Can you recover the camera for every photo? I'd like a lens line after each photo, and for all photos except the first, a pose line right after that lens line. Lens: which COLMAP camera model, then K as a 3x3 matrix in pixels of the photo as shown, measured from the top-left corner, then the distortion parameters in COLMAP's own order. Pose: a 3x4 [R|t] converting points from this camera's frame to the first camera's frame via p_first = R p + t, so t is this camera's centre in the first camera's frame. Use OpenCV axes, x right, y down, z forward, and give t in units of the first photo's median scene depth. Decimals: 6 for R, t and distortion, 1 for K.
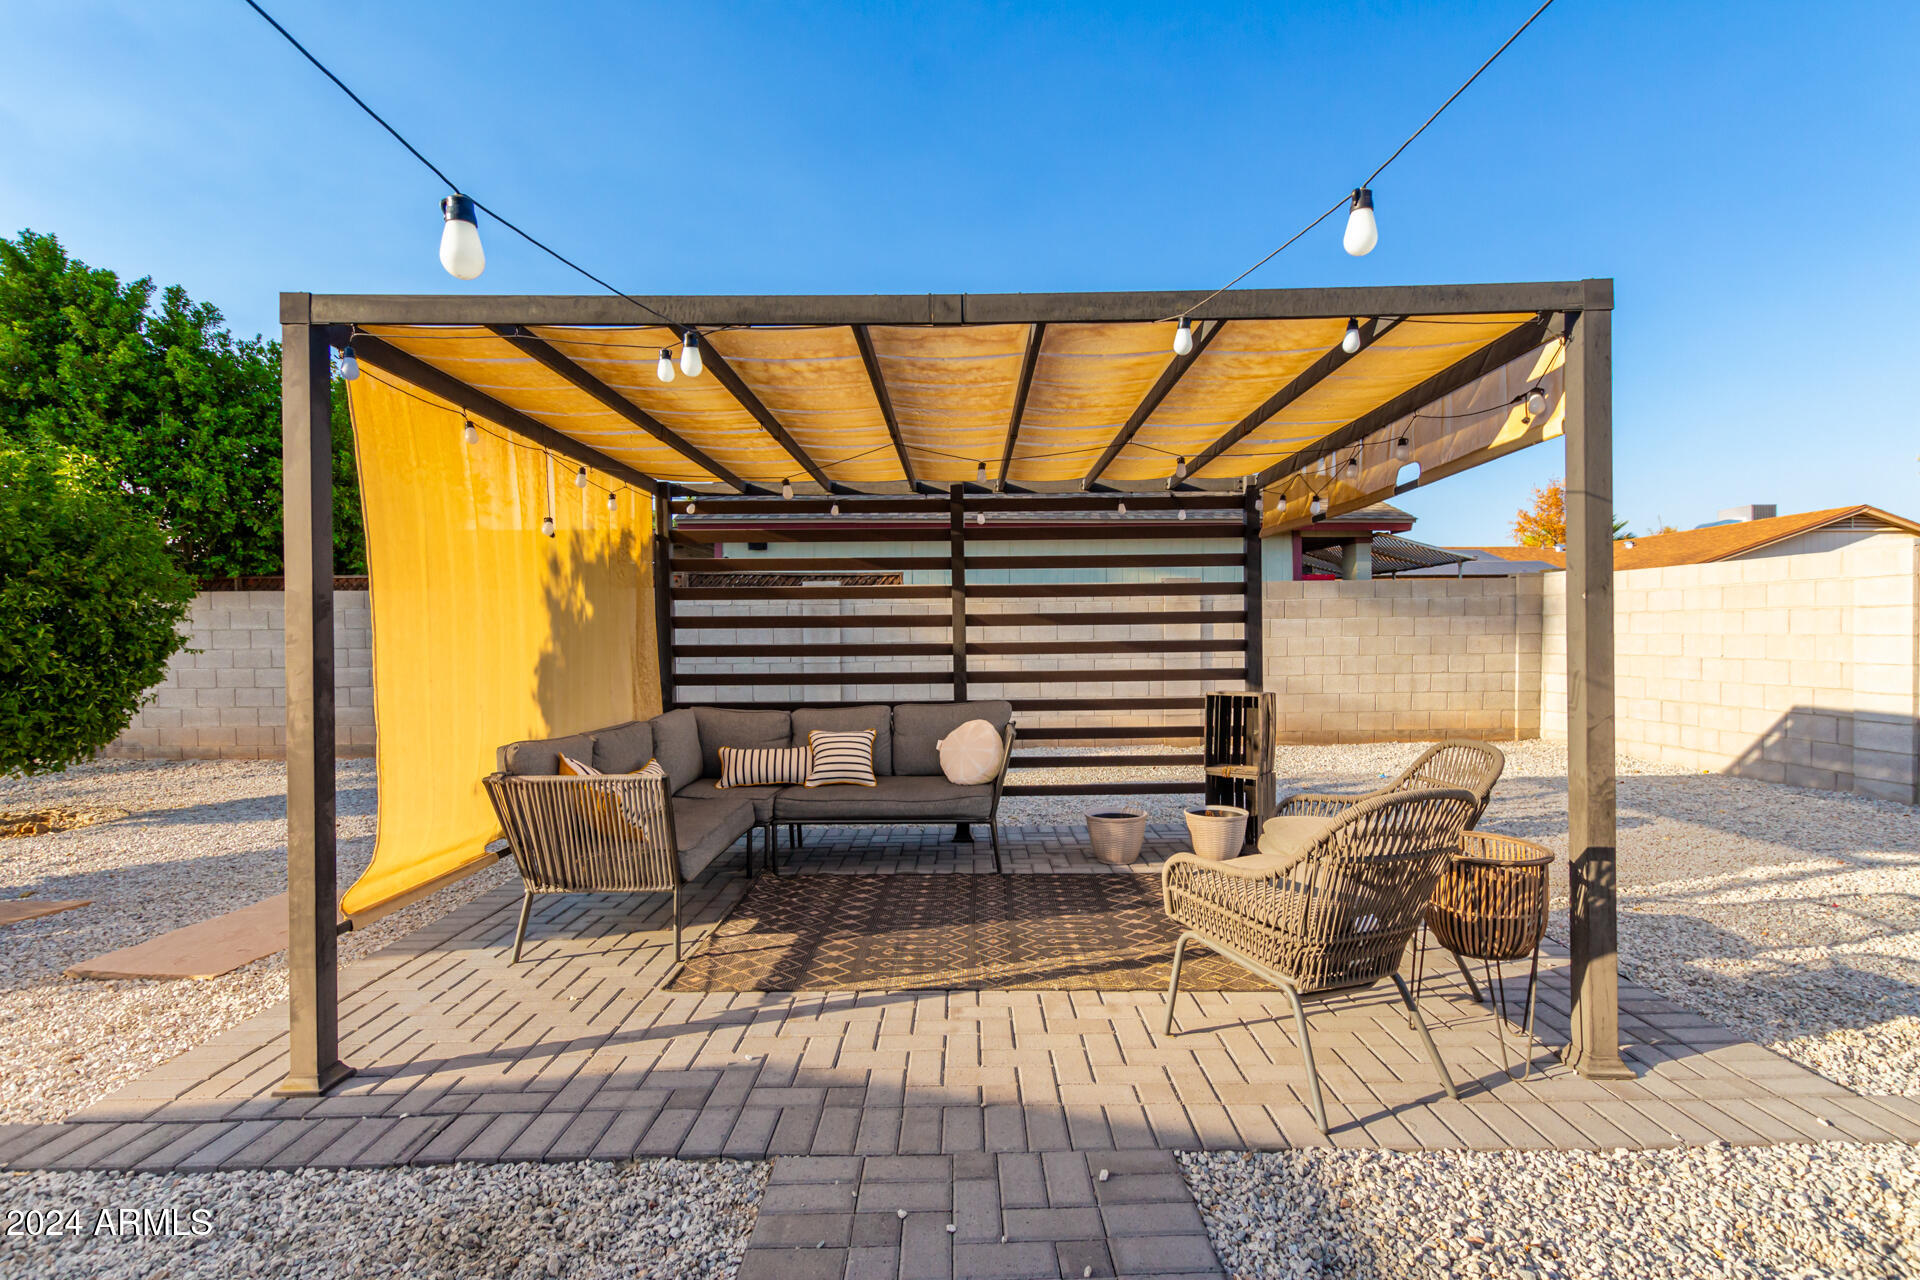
lens RADIAL K [[879.9, 0, 964.9], [0, 879.9, 656.2], [0, 0, 1]] dist [0.003331, -0.002189]
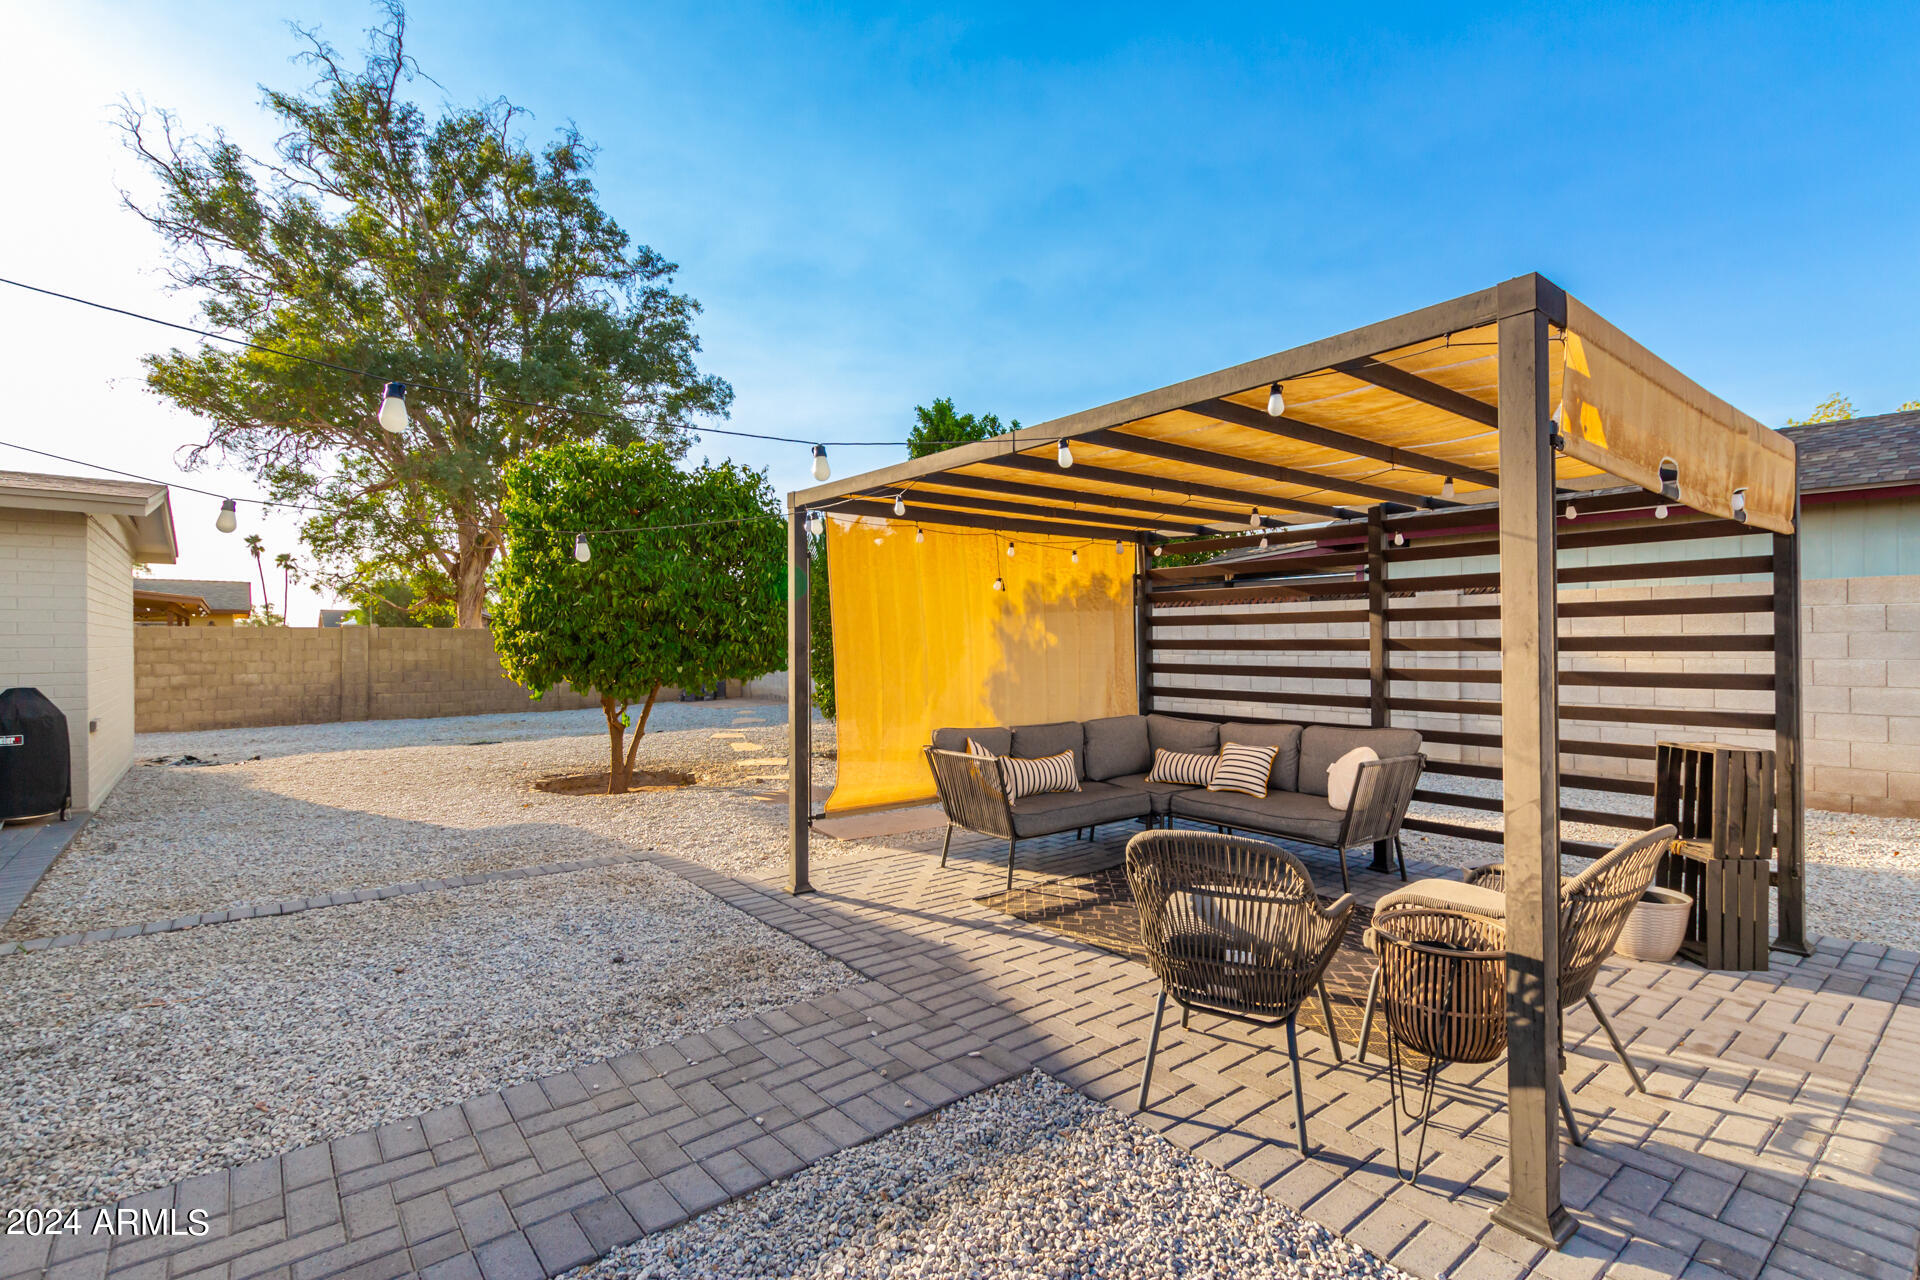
lens RADIAL K [[879.9, 0, 963.4], [0, 879.9, 660.3], [0, 0, 1]] dist [0.003331, -0.002189]
pose [[0.619102, 0.021345, -0.785020, 0.642727], [-0.015709, 0.999767, 0.014795, -0.041389], [0.785153, 0.003172, 0.619293, 0.041532]]
